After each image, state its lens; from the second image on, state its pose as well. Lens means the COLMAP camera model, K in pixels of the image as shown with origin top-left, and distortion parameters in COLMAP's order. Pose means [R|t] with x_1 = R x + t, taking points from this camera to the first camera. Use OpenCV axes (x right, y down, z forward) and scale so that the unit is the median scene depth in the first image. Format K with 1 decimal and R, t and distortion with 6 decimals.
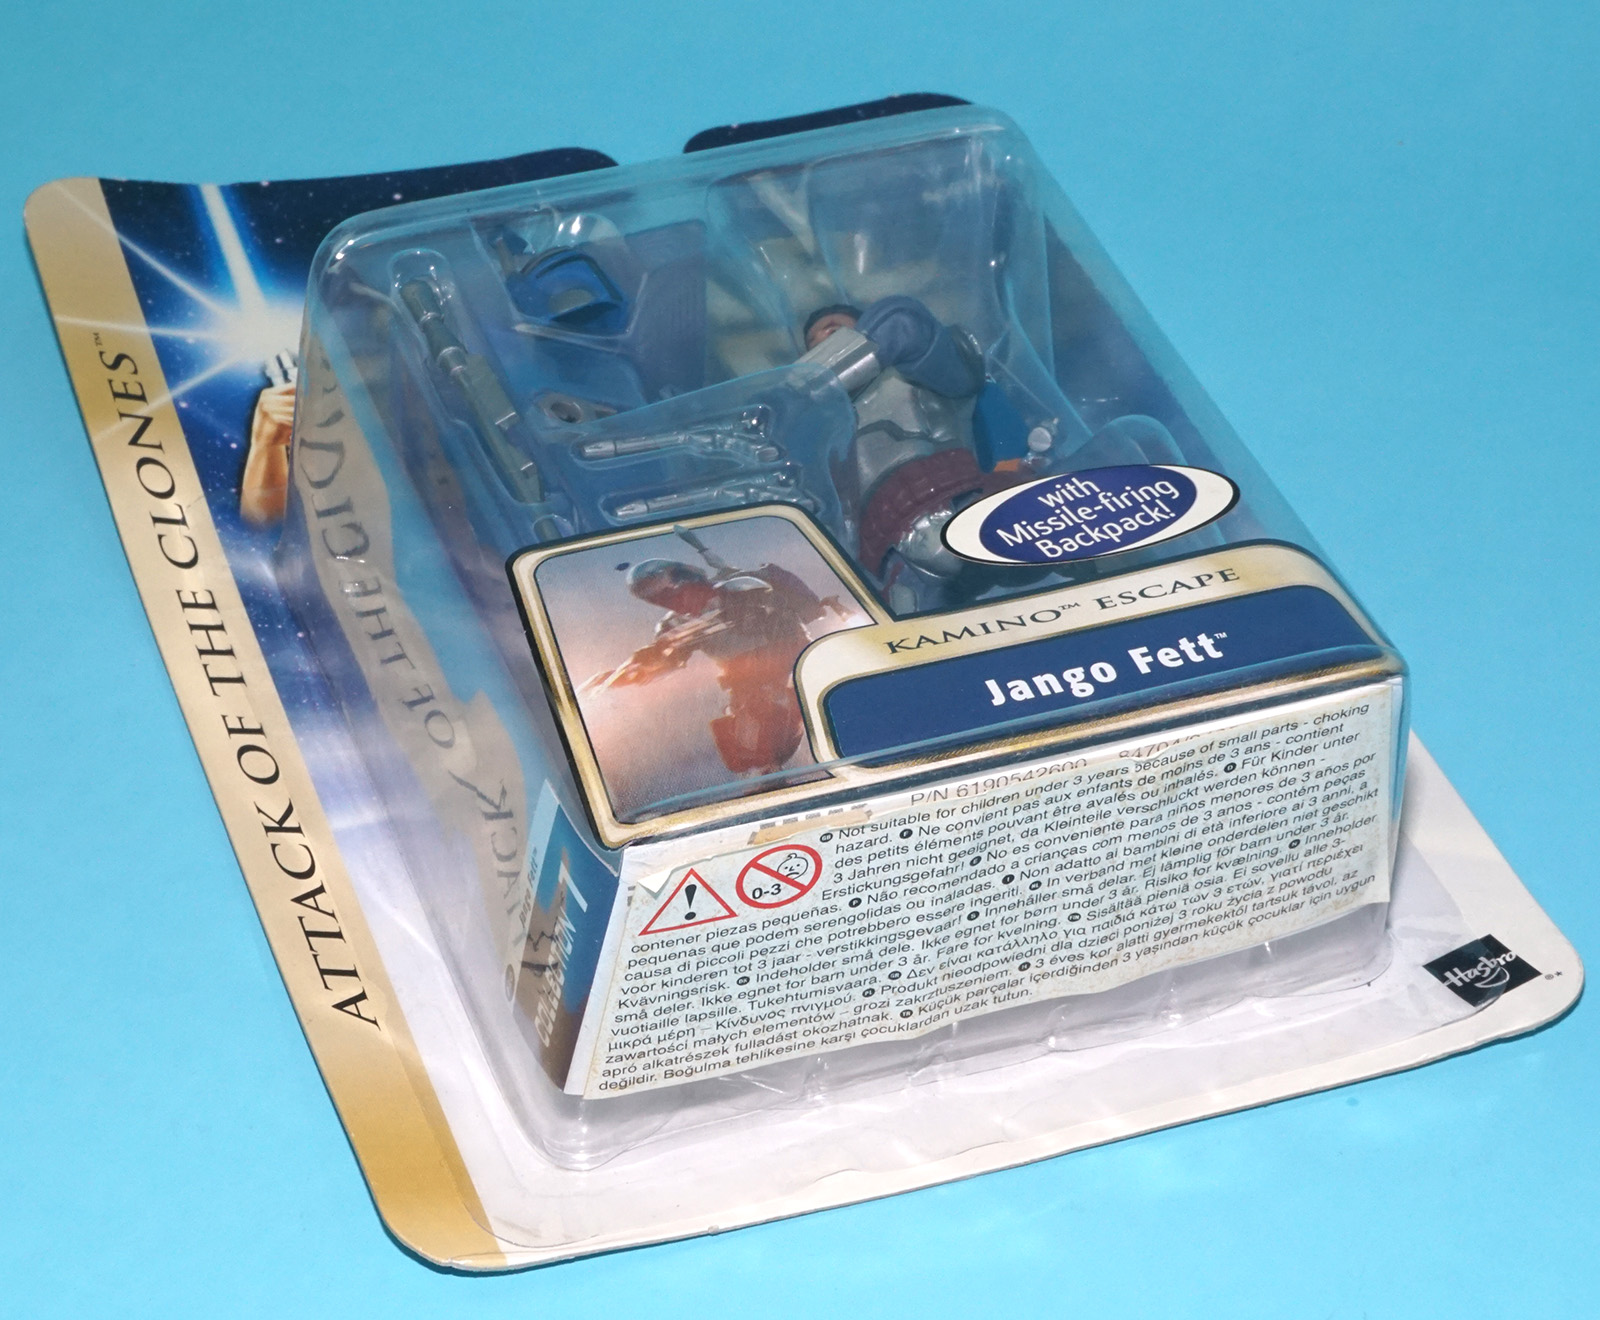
lens RADIAL K [[4682.0, 0, 767.7], [0, 4682.0, 661.7], [0, 0, 1]] dist [0.101143, -0.320729]
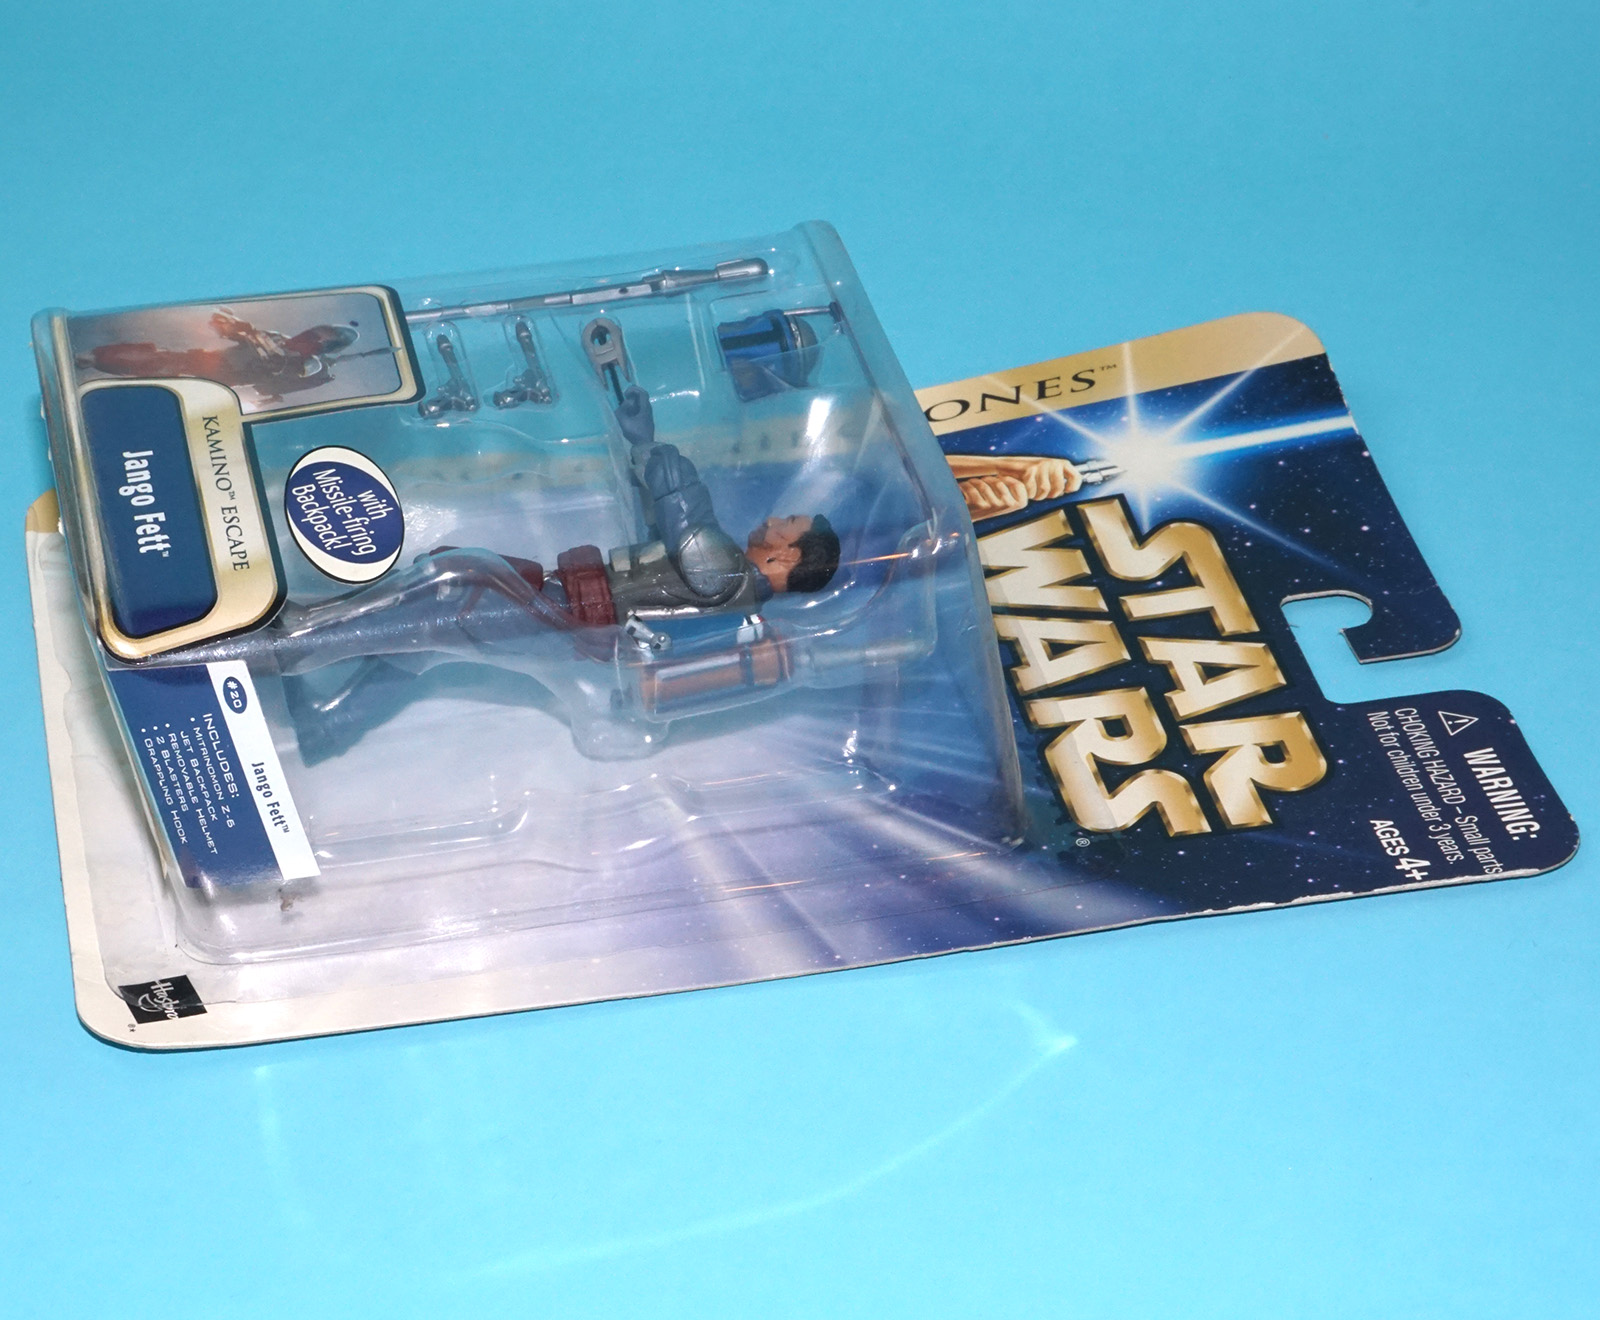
lens RADIAL K [[4299.4, 0, 800.0], [0, 4299.4, 660.0], [0, 0, 1]] dist [0.043807, 0.959353]
pose [[-0.114129, 0.566768, -0.815934, 1.006908], [-0.611203, 0.607418, 0.507419, -0.659845], [0.783202, 0.556613, 0.277086, 0.800628]]
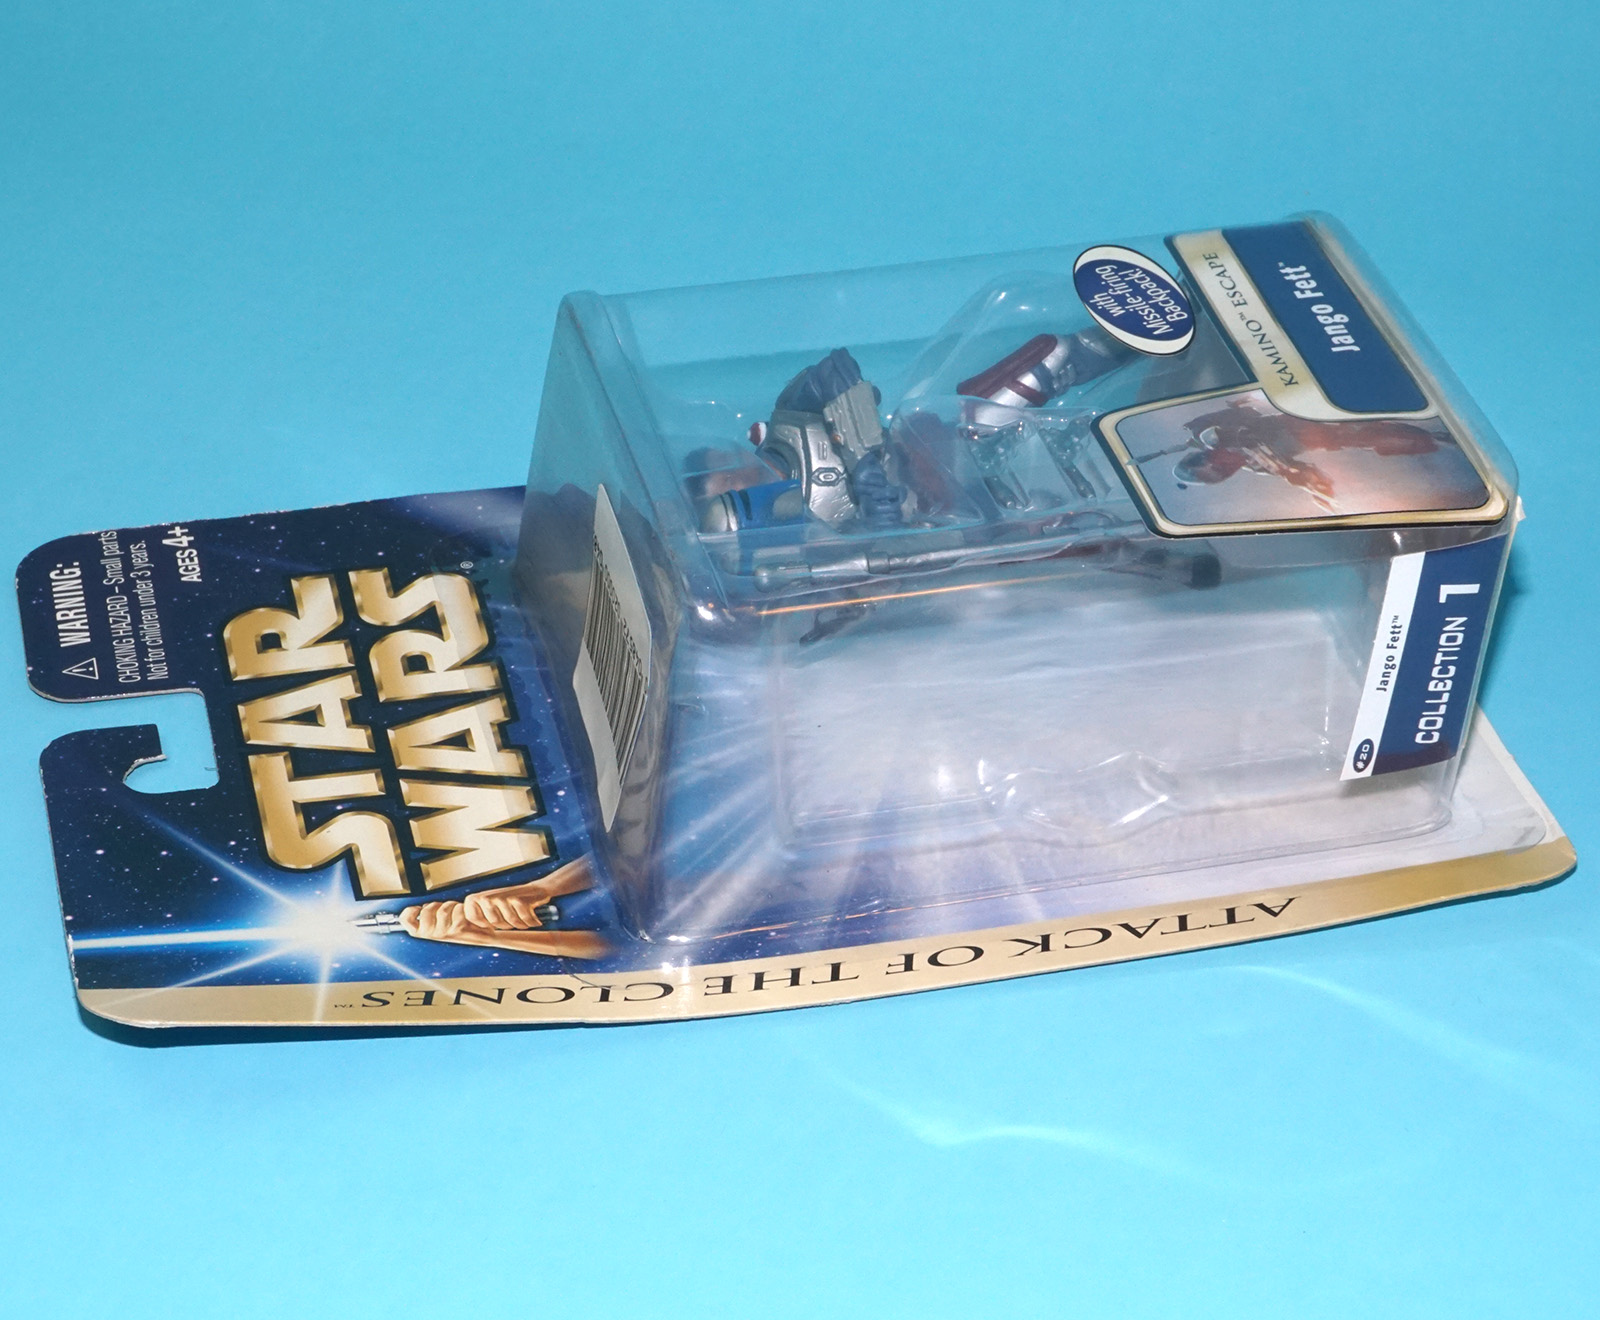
lens RADIAL K [[4495.4, 0, 796.7], [0, 4495.4, 711.2], [0, 0, 1]] dist [0.058399, 0.207453]
pose [[0.102668, -0.568588, 0.816191, -1.074184], [0.615613, 0.680829, 0.396853, -0.528226], [-0.781332, 0.461714, 0.419930, 0.583646]]
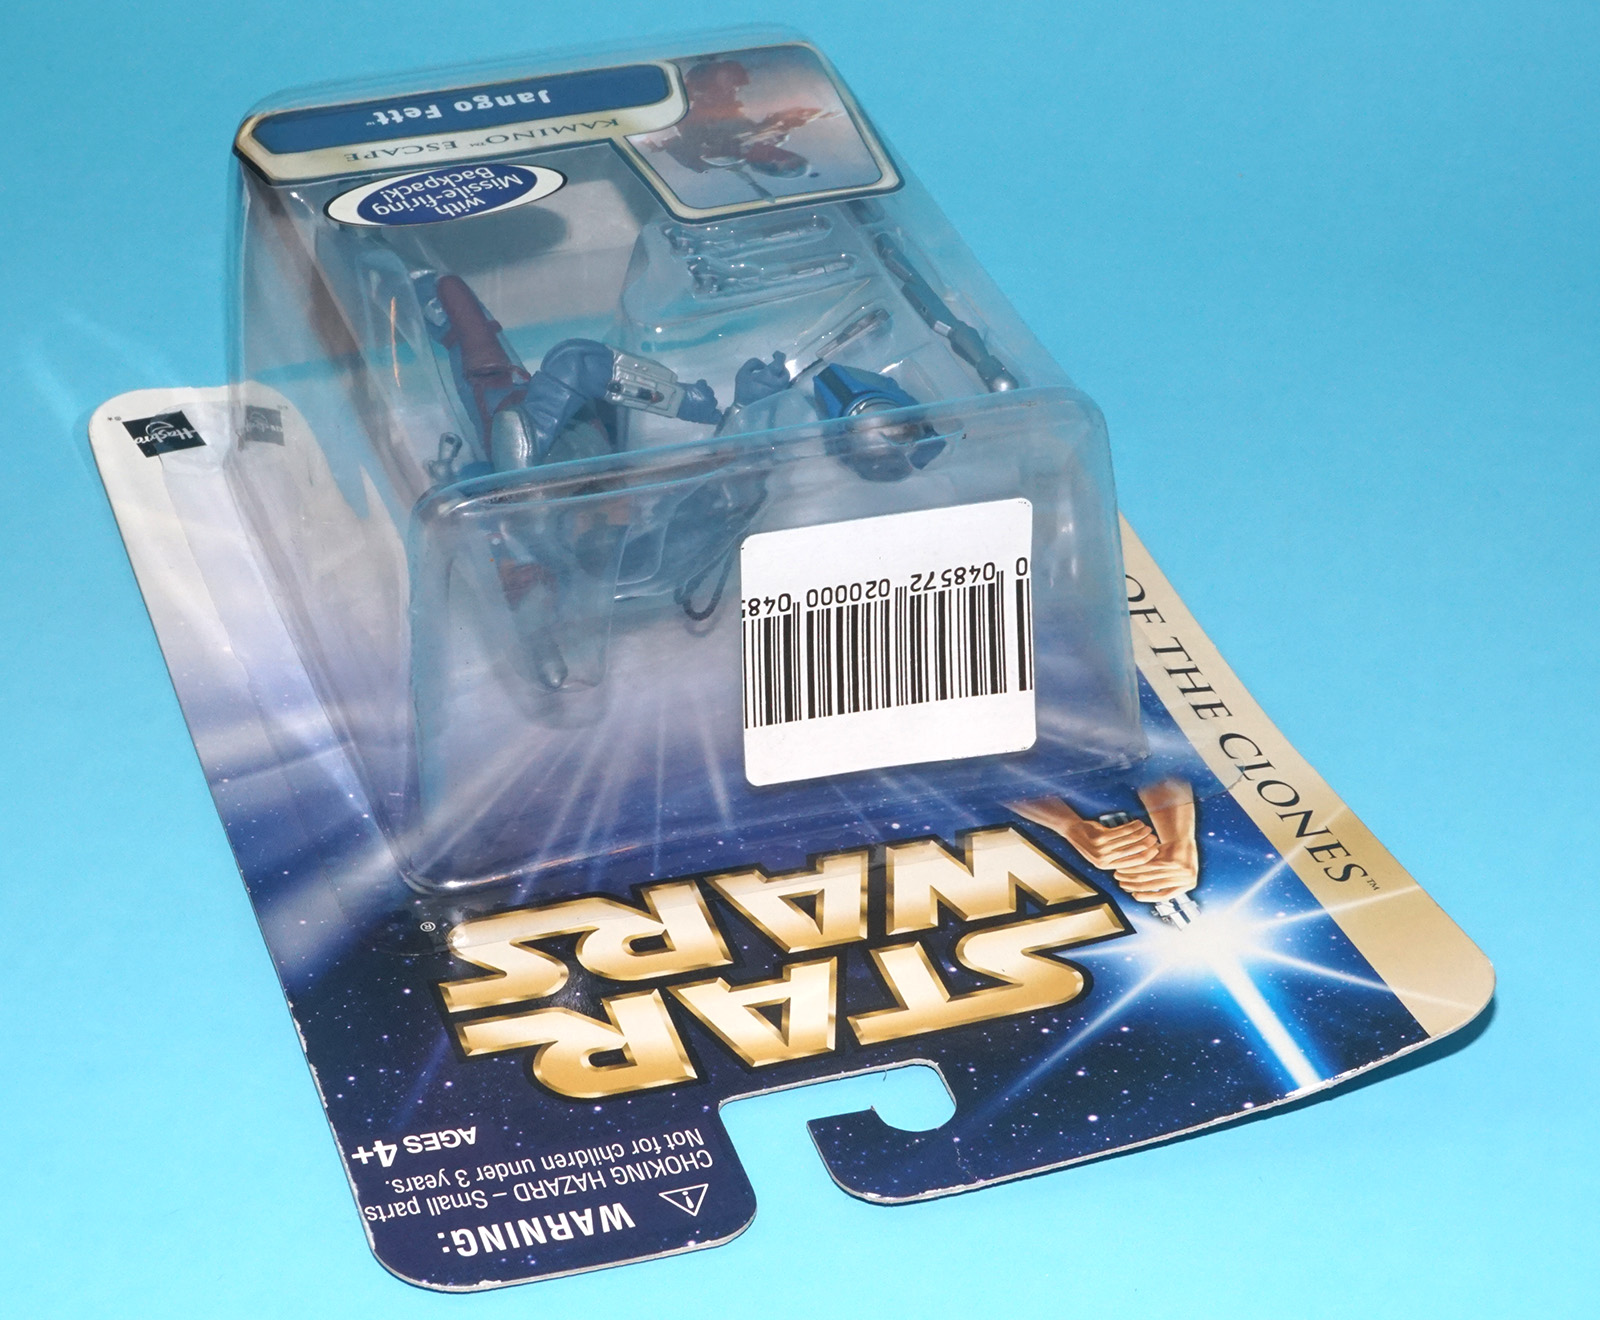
lens RADIAL K [[4495.4, 0, 796.7], [0, 4495.4, 711.2], [0, 0, 1]] dist [0.058399, 0.207453]
pose [[-0.999788, -0.018022, 0.009931, -0.040605], [0.003833, 0.311070, 0.950379, -1.146487], [-0.020217, 0.950216, -0.310935, 1.510211]]
